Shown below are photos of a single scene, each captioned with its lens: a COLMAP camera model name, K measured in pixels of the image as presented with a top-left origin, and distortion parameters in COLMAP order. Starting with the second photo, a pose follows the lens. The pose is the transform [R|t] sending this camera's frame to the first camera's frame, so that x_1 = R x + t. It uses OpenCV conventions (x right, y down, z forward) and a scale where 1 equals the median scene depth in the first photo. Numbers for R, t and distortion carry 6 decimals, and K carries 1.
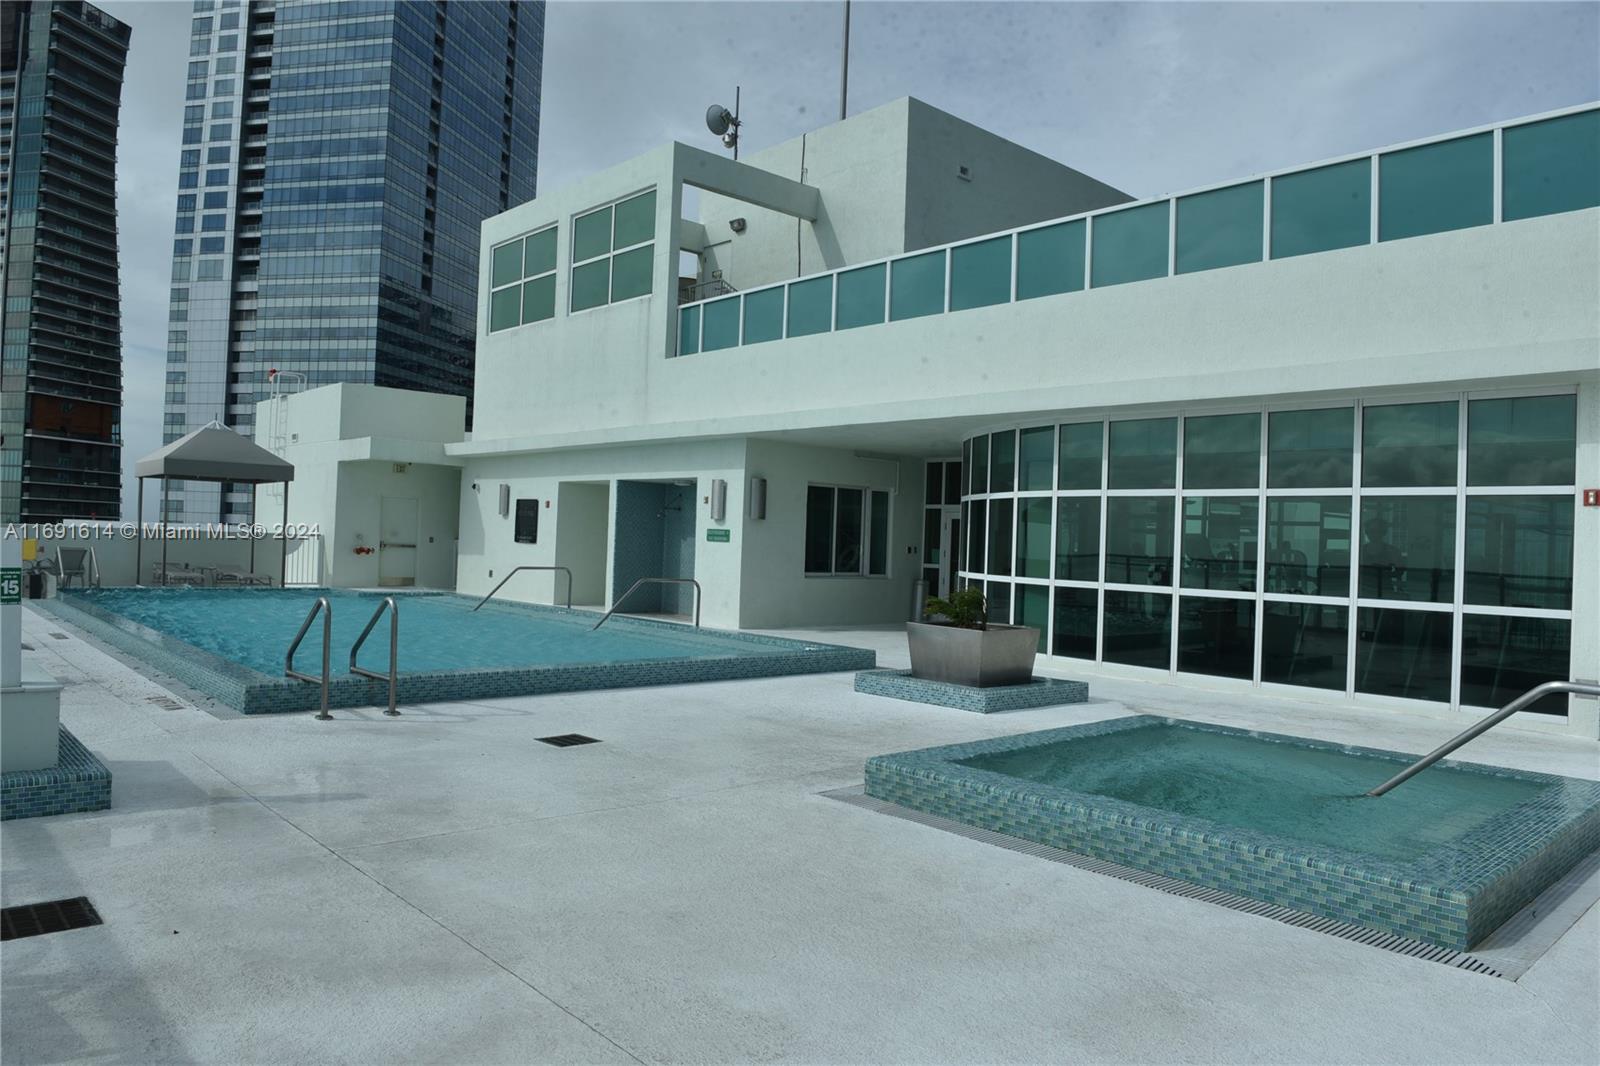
lens RADIAL K [[1078.6, 0, 800.0], [0, 1078.6, 533.0], [0, 0, 1]] dist [-0.050652, -0.002987]
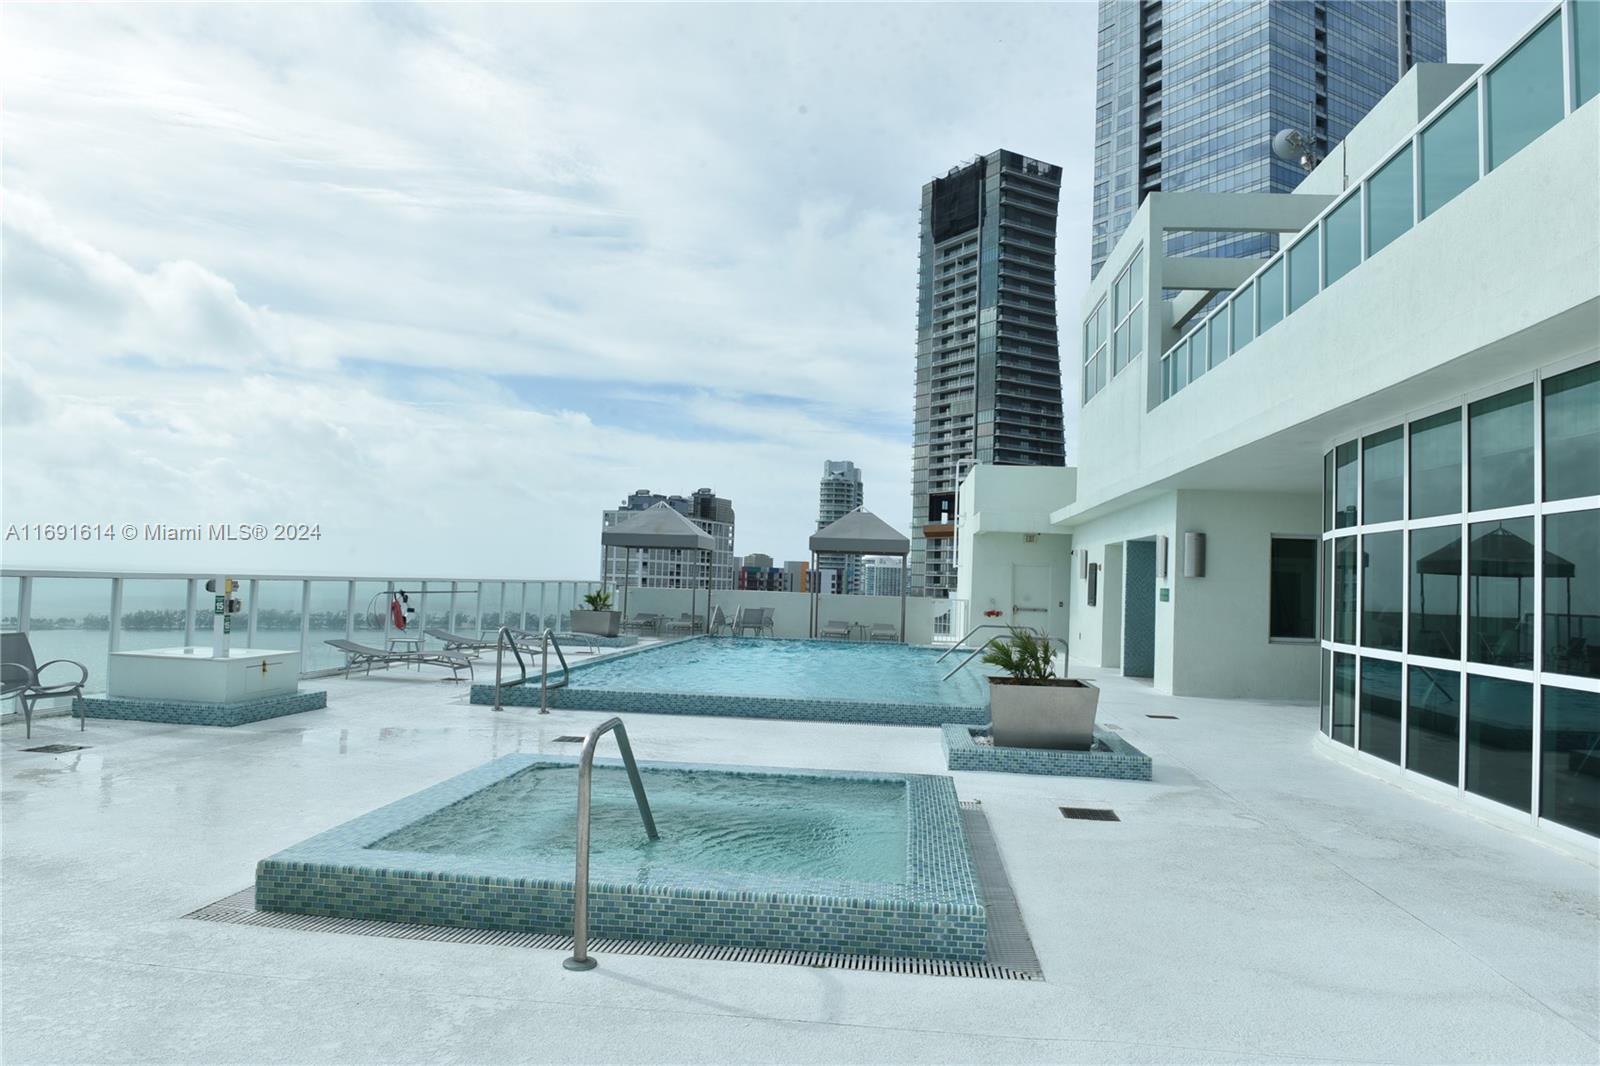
lens RADIAL K [[1078.6, 0, 800.0], [0, 1078.6, 533.0], [0, 0, 1]] dist [-0.050652, -0.002987]
pose [[0.675410, -0.046354, -0.735984, 0.064550], [-0.004586, 0.997739, -0.067049, 0.002027], [0.737428, 0.048661, 0.673670, 0.021361]]
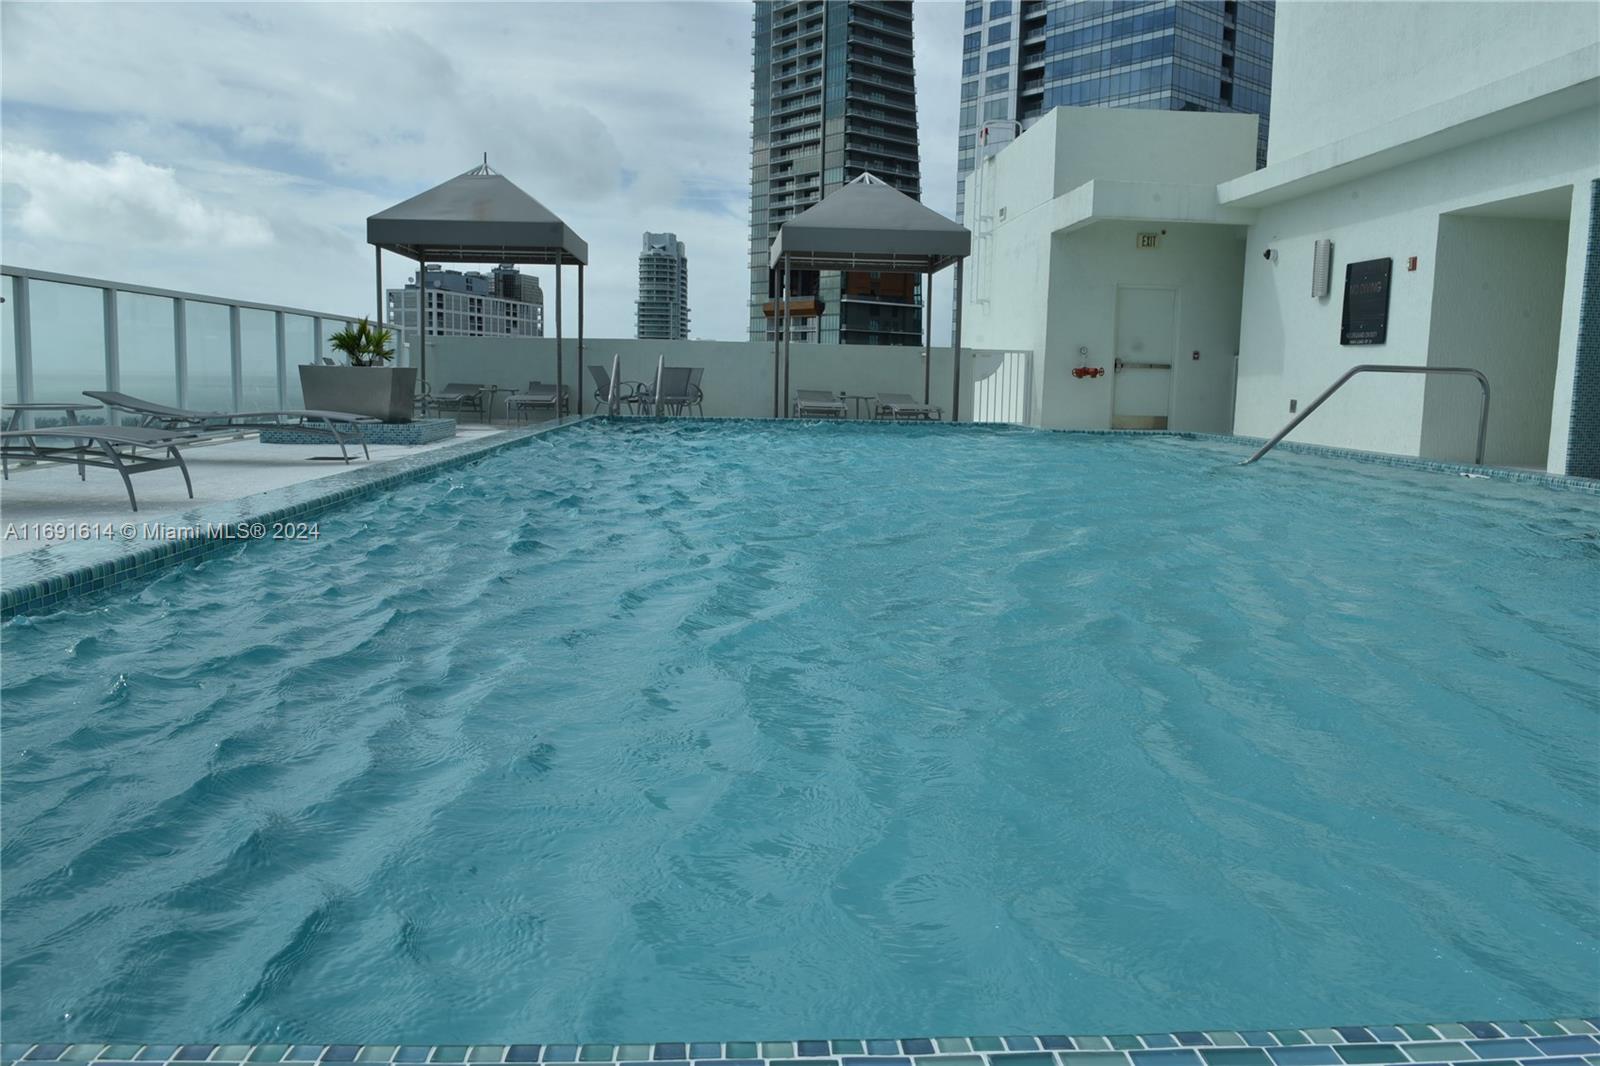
lens RADIAL K [[1184.0, 0, 800.0], [0, 1184.0, 533.0], [0, 0, 1]] dist [-0.046173, -0.001527]
pose [[0.777929, 0.063494, -0.625136, -0.021790], [0.011775, 0.993234, 0.115534, 0.006446], [0.628242, -0.097238, 0.771918, 0.077395]]
